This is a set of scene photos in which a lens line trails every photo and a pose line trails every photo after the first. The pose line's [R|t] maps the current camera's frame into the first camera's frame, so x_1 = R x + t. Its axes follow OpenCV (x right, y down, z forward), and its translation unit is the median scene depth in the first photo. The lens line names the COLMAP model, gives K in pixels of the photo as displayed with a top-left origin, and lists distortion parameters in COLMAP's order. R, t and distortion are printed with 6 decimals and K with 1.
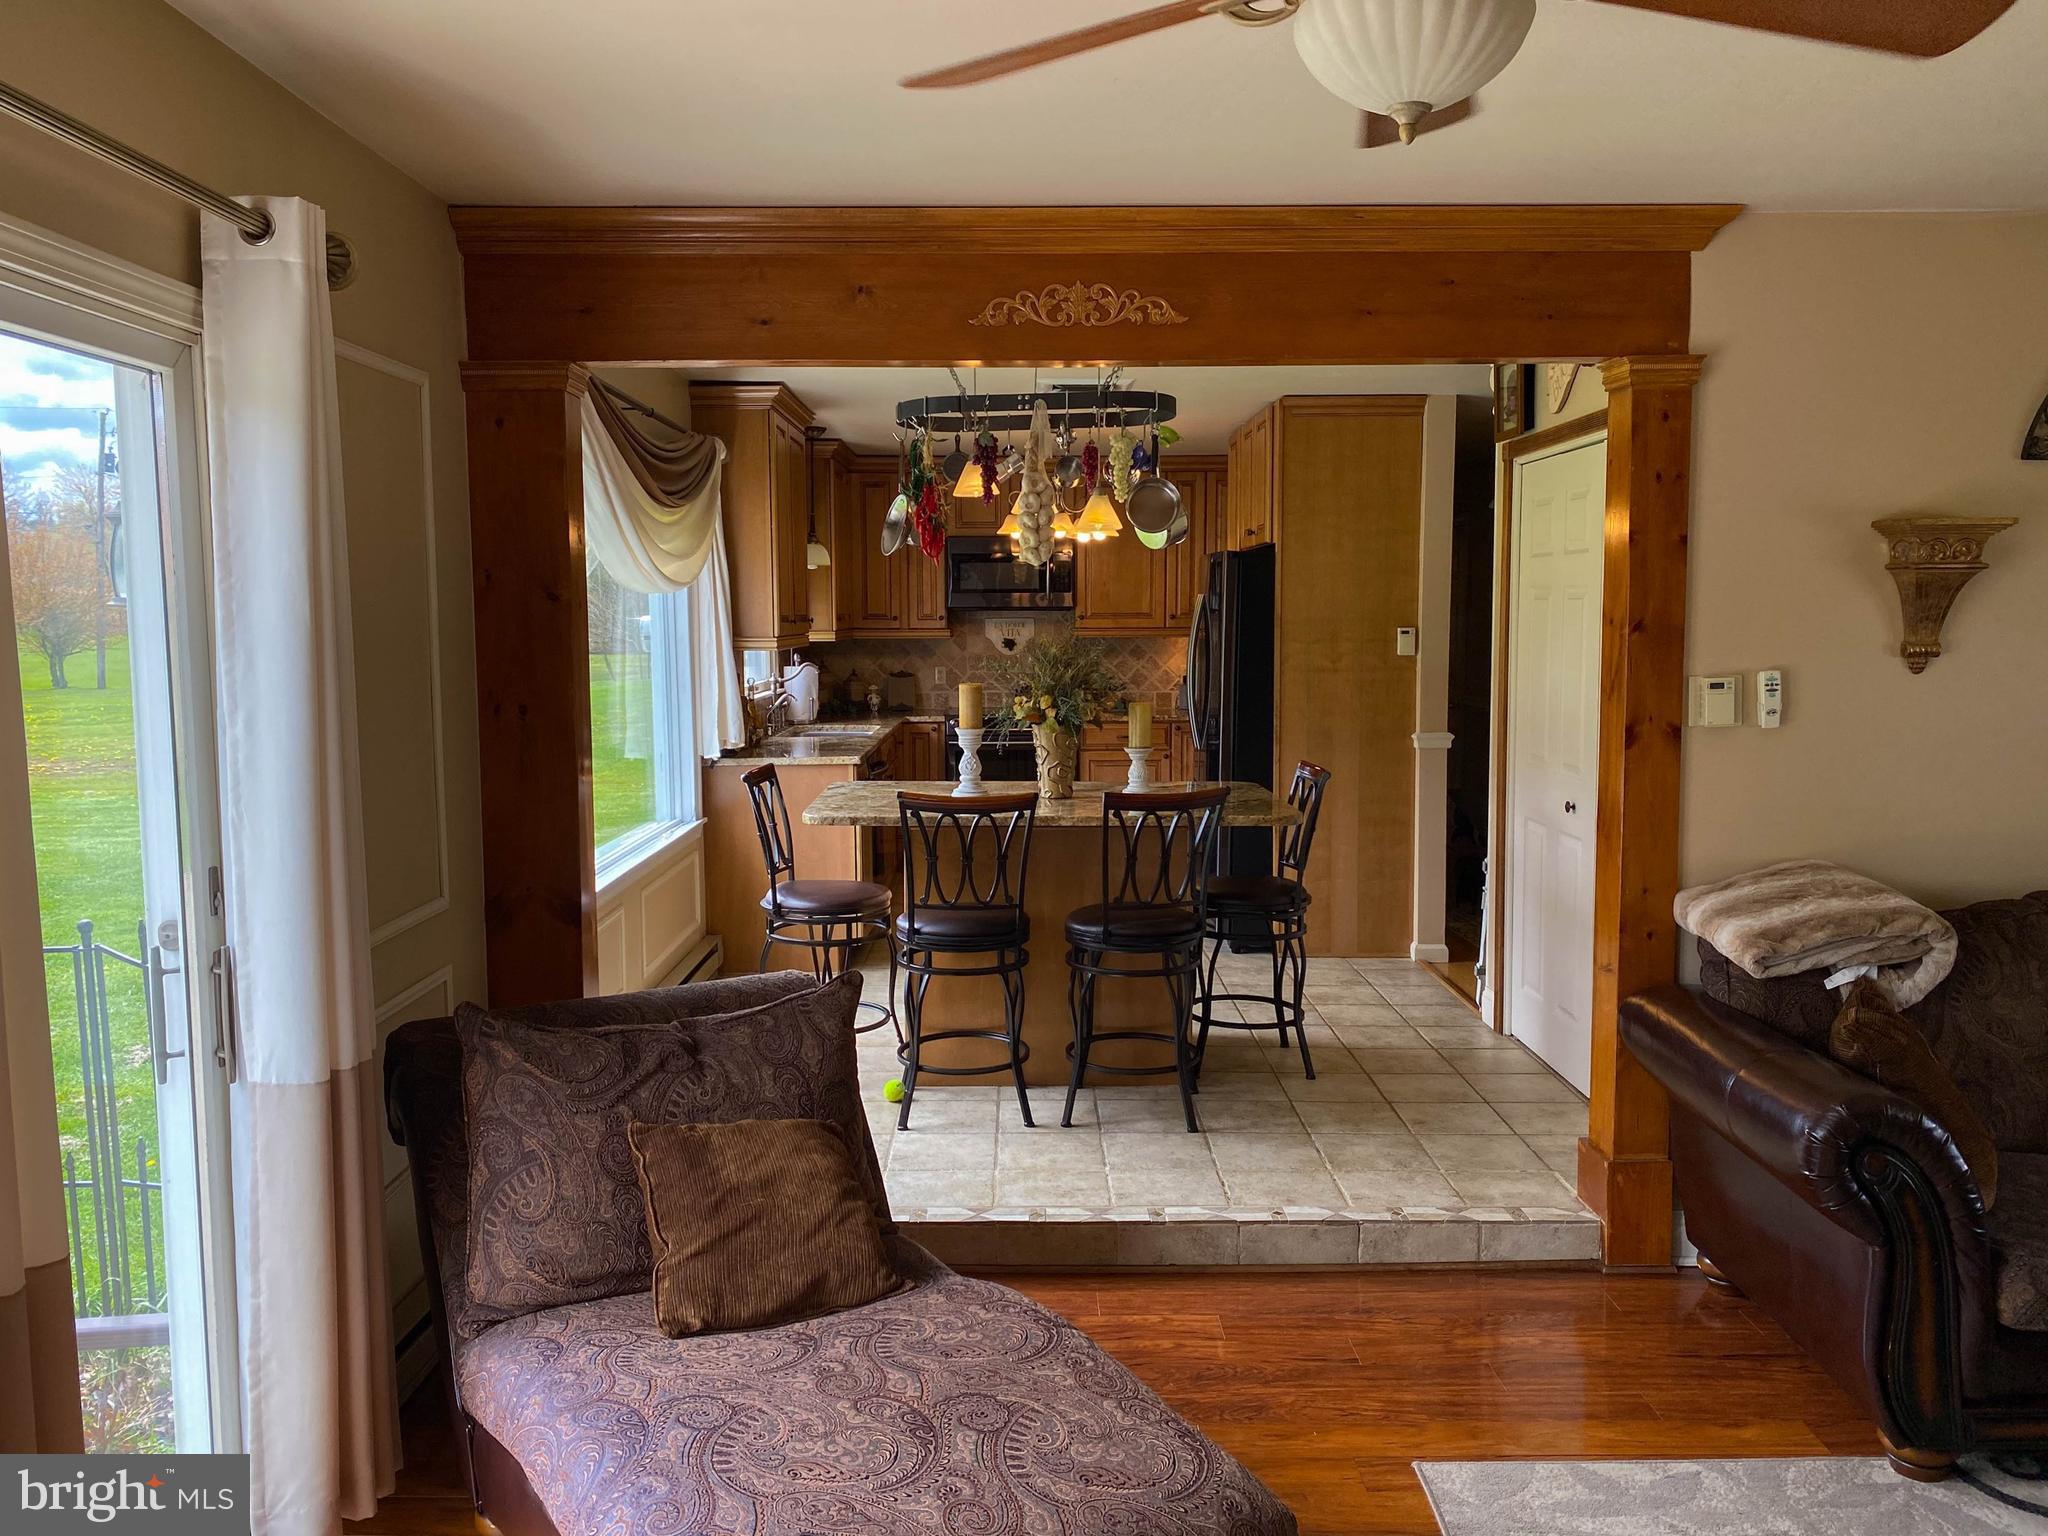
lens RADIAL K [[1570.2, 0, 1019.5], [0, 1570.2, 743.1], [0, 0, 1]] dist [0.057480, -0.064835]
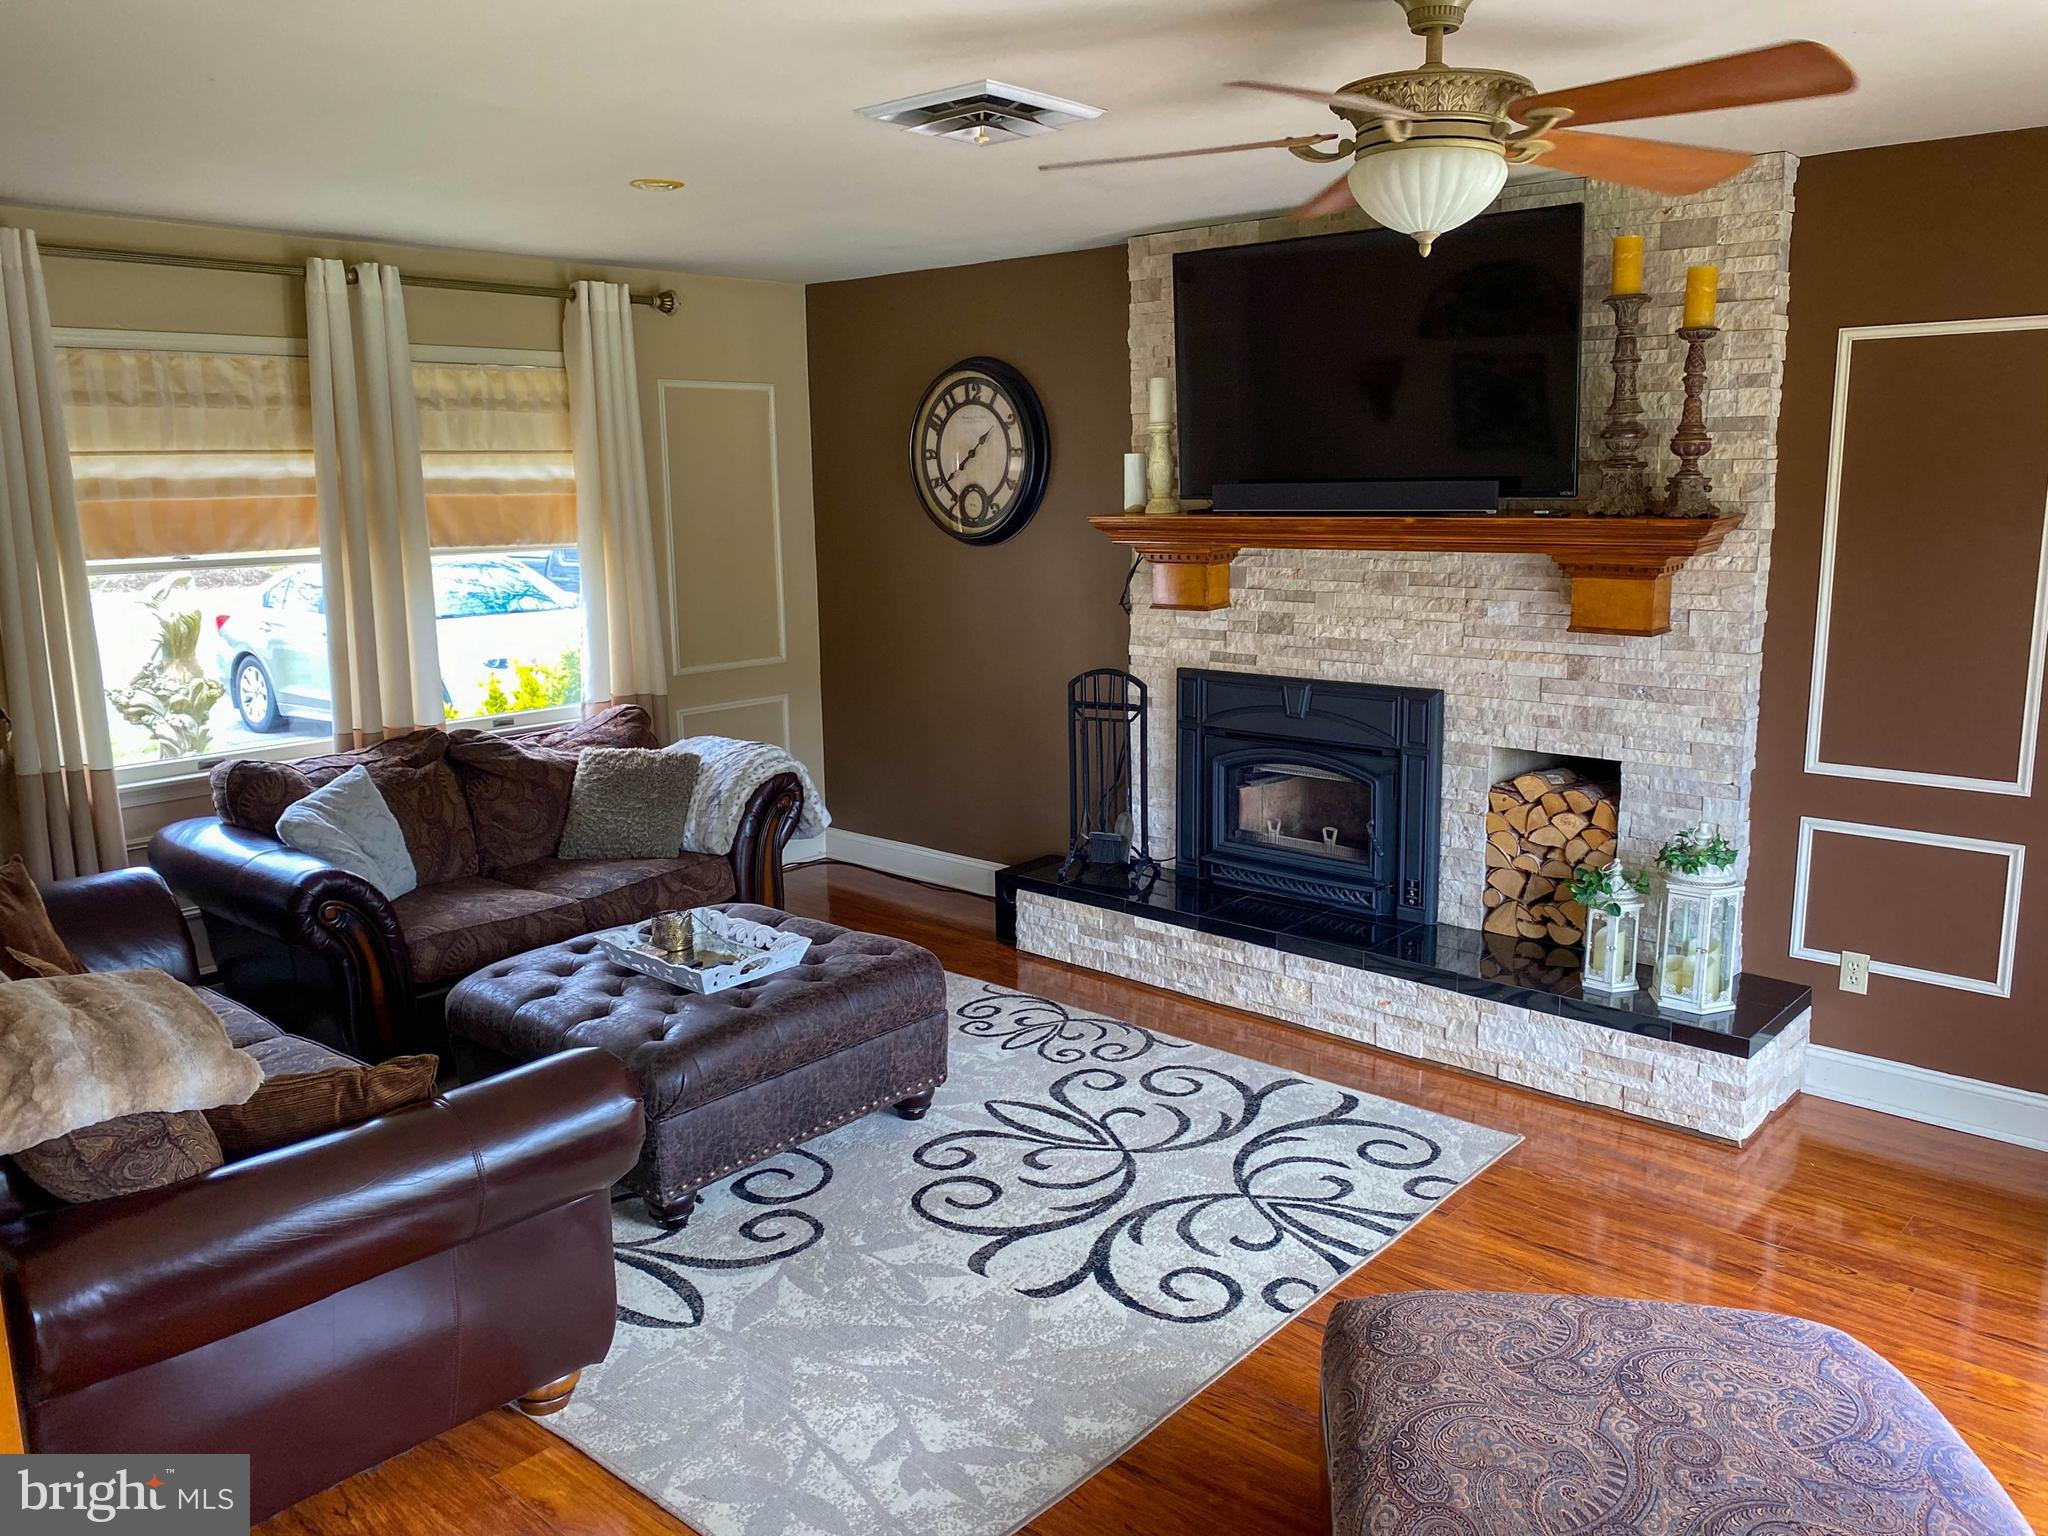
lens RADIAL K [[1581.9, 0, 1015.2], [0, 1581.9, 748.2], [0, 0, 1]] dist [0.057787, -0.059065]
pose [[-0.743062, -0.104989, 0.660936, -0.248084], [0.074733, 0.968422, 0.237852, -0.147348], [-0.665037, 0.226132, -0.711752, 1.156712]]
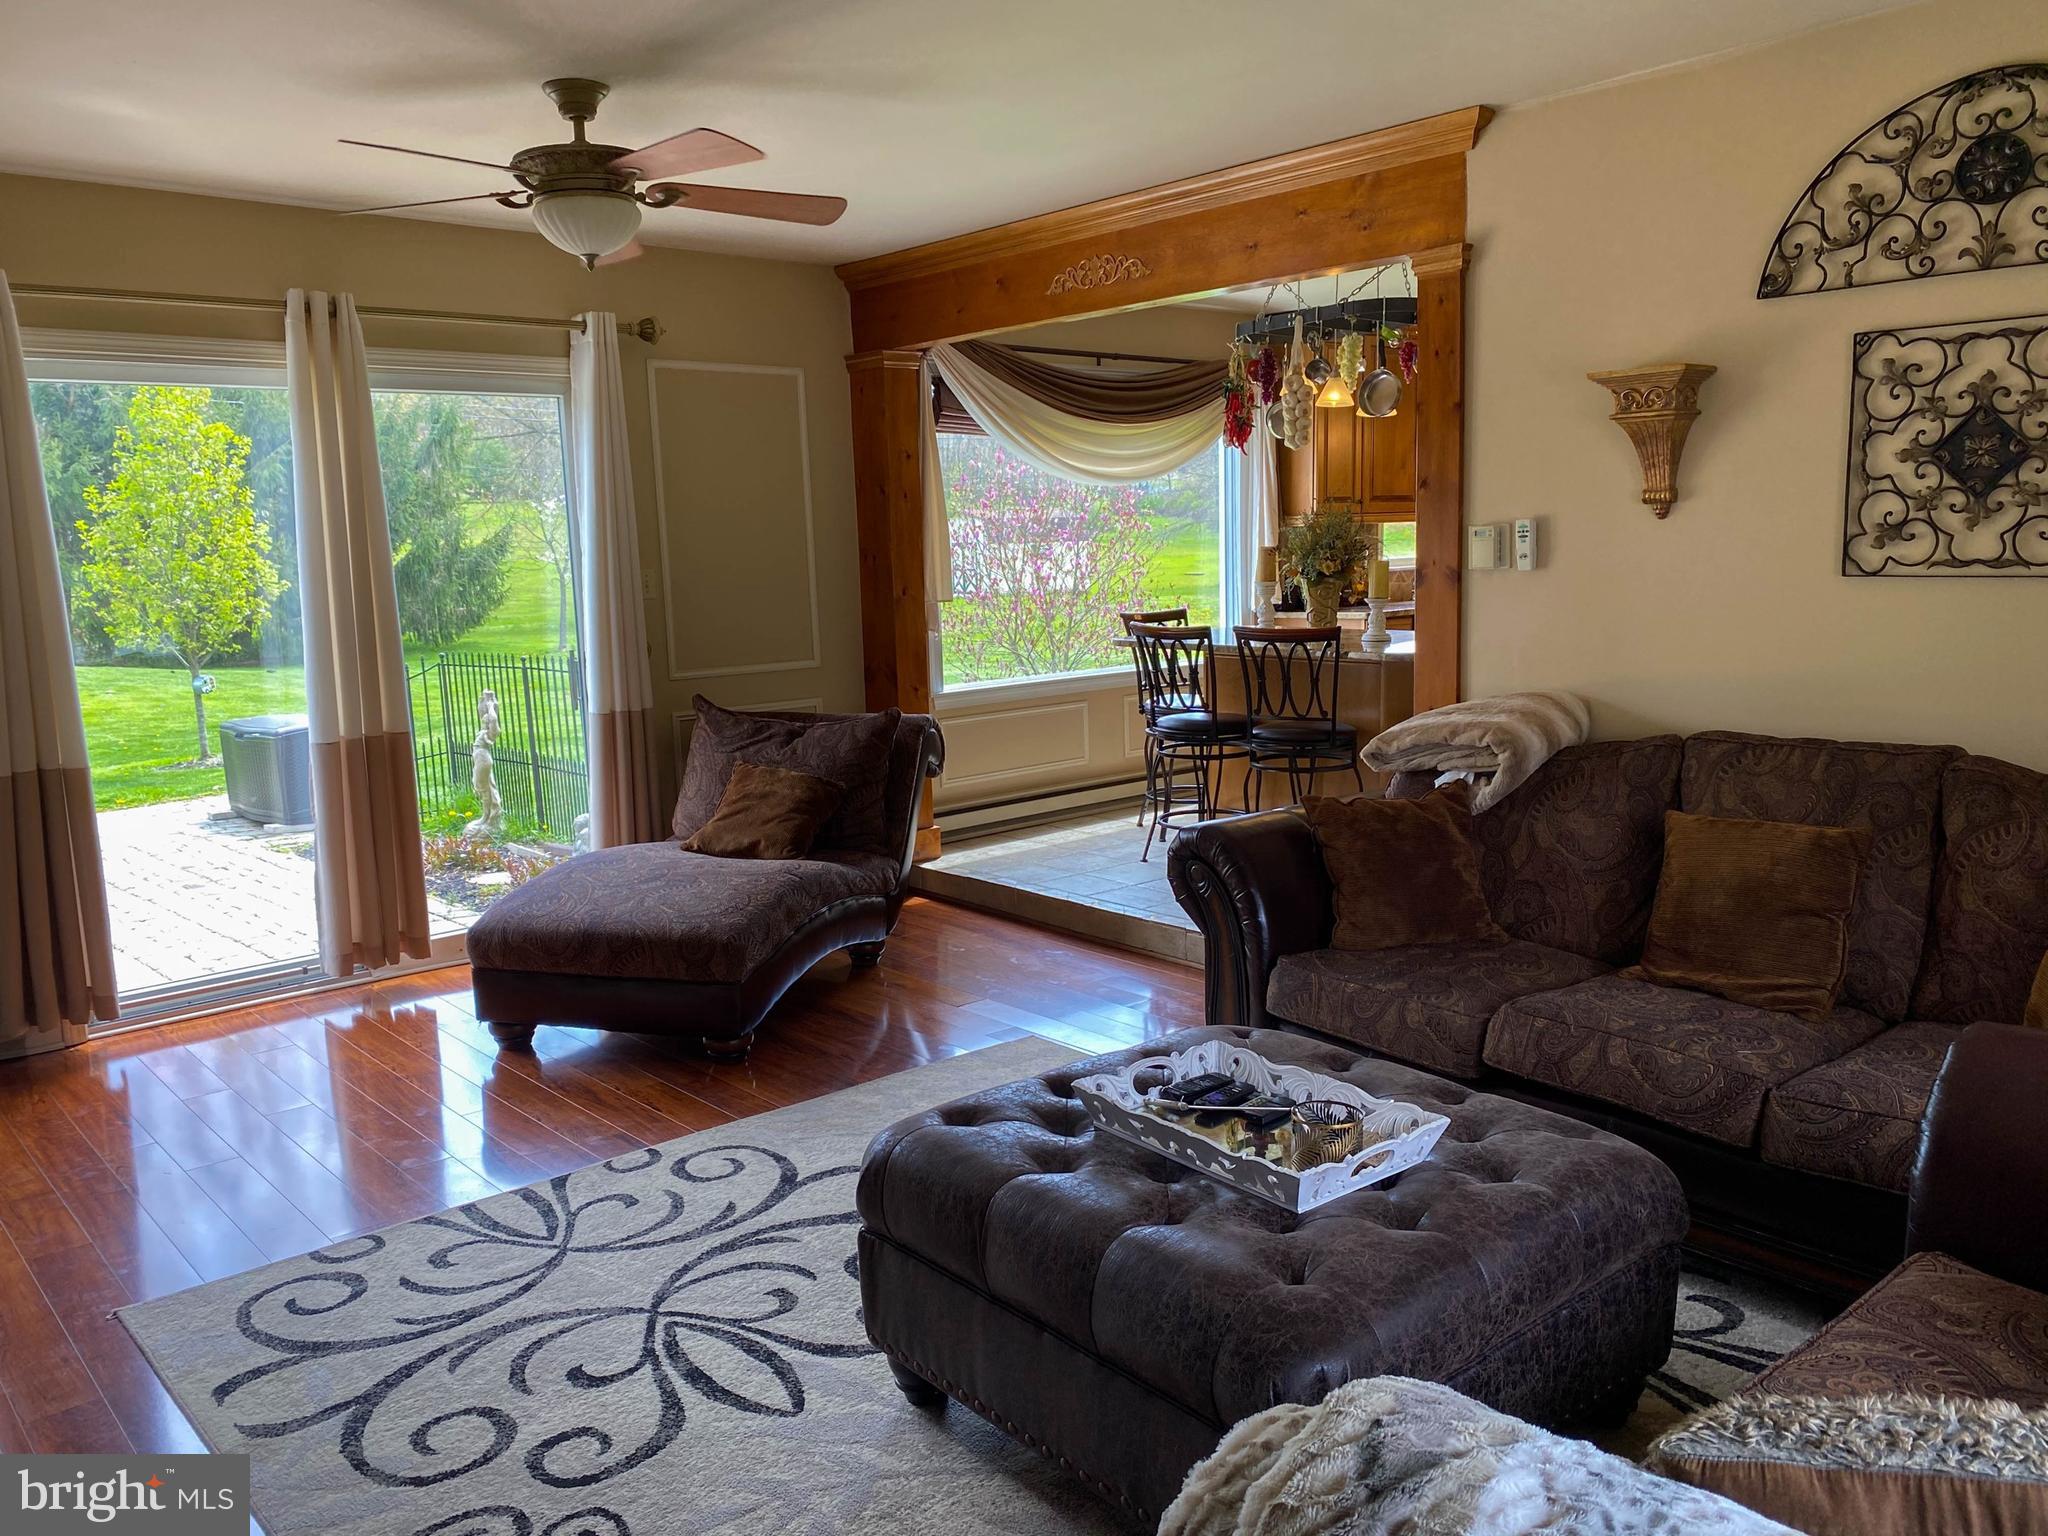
lens RADIAL K [[1546.8, 0, 1024.0], [0, 1546.8, 768.0], [0, 0, 1]] dist [0.002195, 0.000065]
pose [[0.658737, 0.098745, -0.745865, 1.089119], [-0.040506, 0.994567, 0.095897, 0.039791], [0.751282, -0.032959, 0.659158, 0.005125]]
